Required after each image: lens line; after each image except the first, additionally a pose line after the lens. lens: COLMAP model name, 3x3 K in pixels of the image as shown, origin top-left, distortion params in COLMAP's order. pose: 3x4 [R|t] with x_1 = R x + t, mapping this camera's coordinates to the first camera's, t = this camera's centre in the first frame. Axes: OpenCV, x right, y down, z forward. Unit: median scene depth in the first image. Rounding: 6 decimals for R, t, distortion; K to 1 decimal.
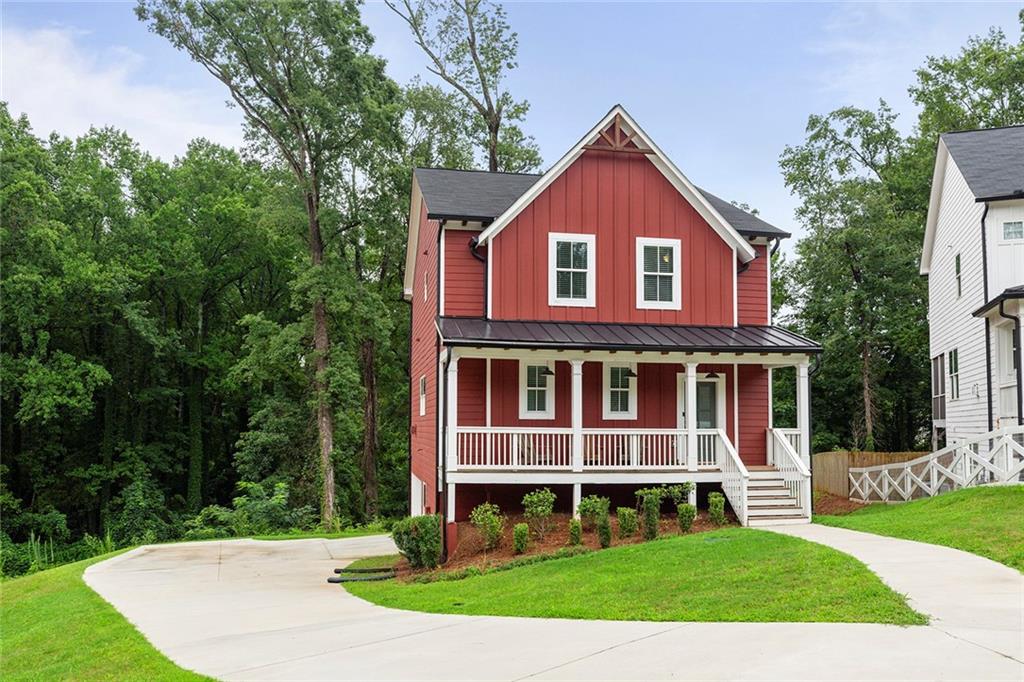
lens RADIAL K [[831.2, 0, 512.0], [0, 831.2, 341.0], [0, 0, 1]] dist [0.002211, -0.001910]
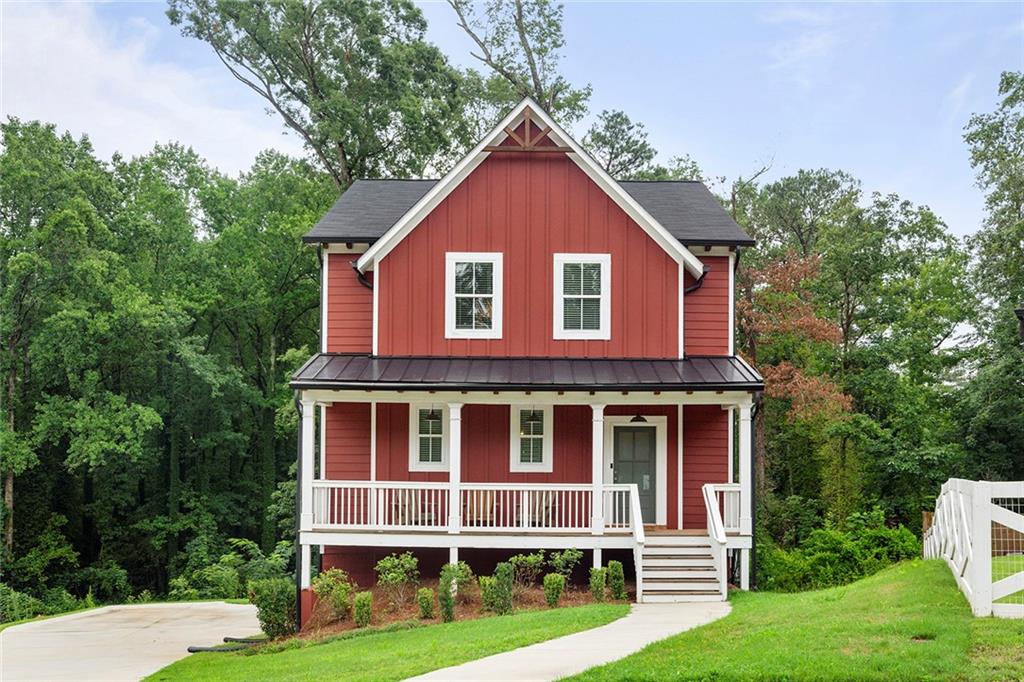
lens RADIAL K [[1001.1, 0, 512.1], [0, 1001.1, 388.1], [0, 0, 1]] dist [-0.004307, -0.001115]
pose [[0.980699, -0.013495, -0.195055, 0.141498], [0.016757, 0.999746, 0.015084, -0.002732], [0.194802, -0.018062, 0.980676, 0.002532]]
